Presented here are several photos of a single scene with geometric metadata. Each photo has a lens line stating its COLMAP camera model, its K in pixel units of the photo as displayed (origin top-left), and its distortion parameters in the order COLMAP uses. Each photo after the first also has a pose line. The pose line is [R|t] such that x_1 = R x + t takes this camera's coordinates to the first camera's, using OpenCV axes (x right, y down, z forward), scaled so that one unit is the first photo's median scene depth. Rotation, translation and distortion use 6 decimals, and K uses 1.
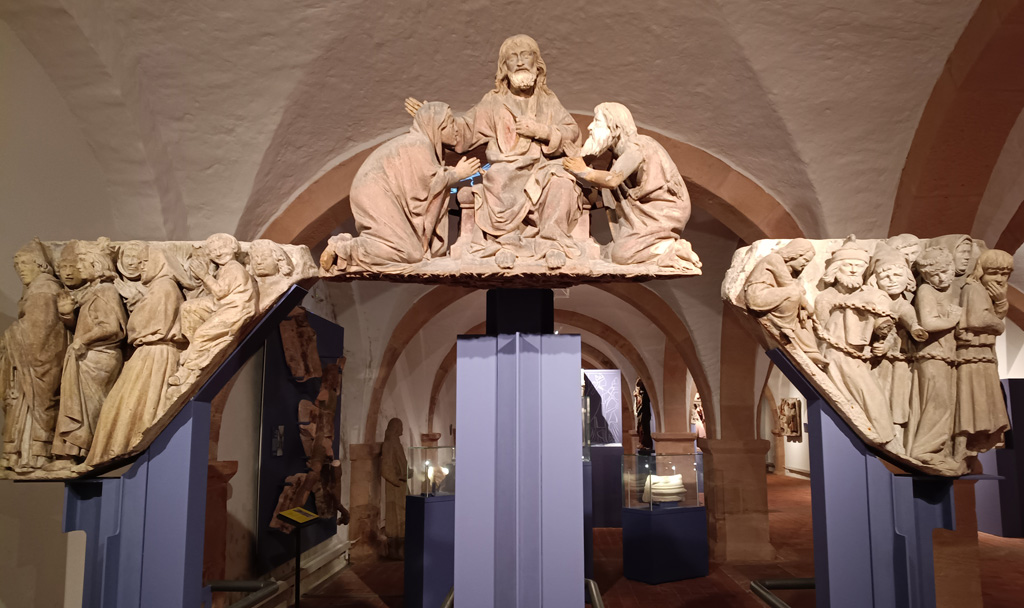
lens RADIAL K [[748.1, 0, 512.2], [0, 748.1, 307.5], [0, 0, 1]] dist [-0.038130, -0.004783]
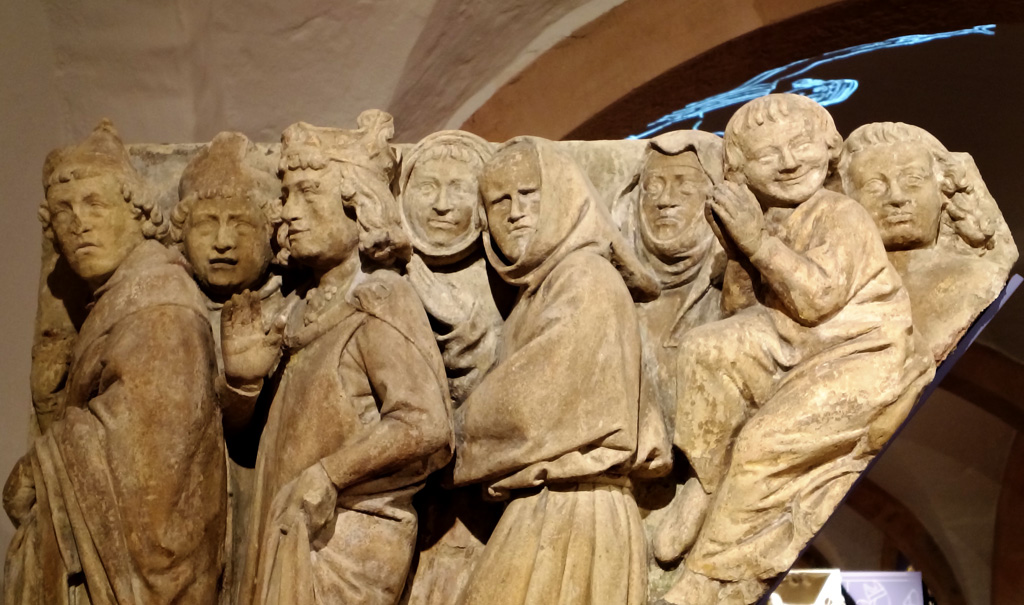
lens RADIAL K [[1610.1, 0, 511.7], [0, 1610.1, 301.7], [0, 0, 1]] dist [0.102361, 0.000000]
pose [[0.997805, -0.011058, -0.065287, -0.217997], [0.005711, 0.996655, -0.081530, 0.013823], [0.065970, 0.080978, 0.994530, 0.184800]]
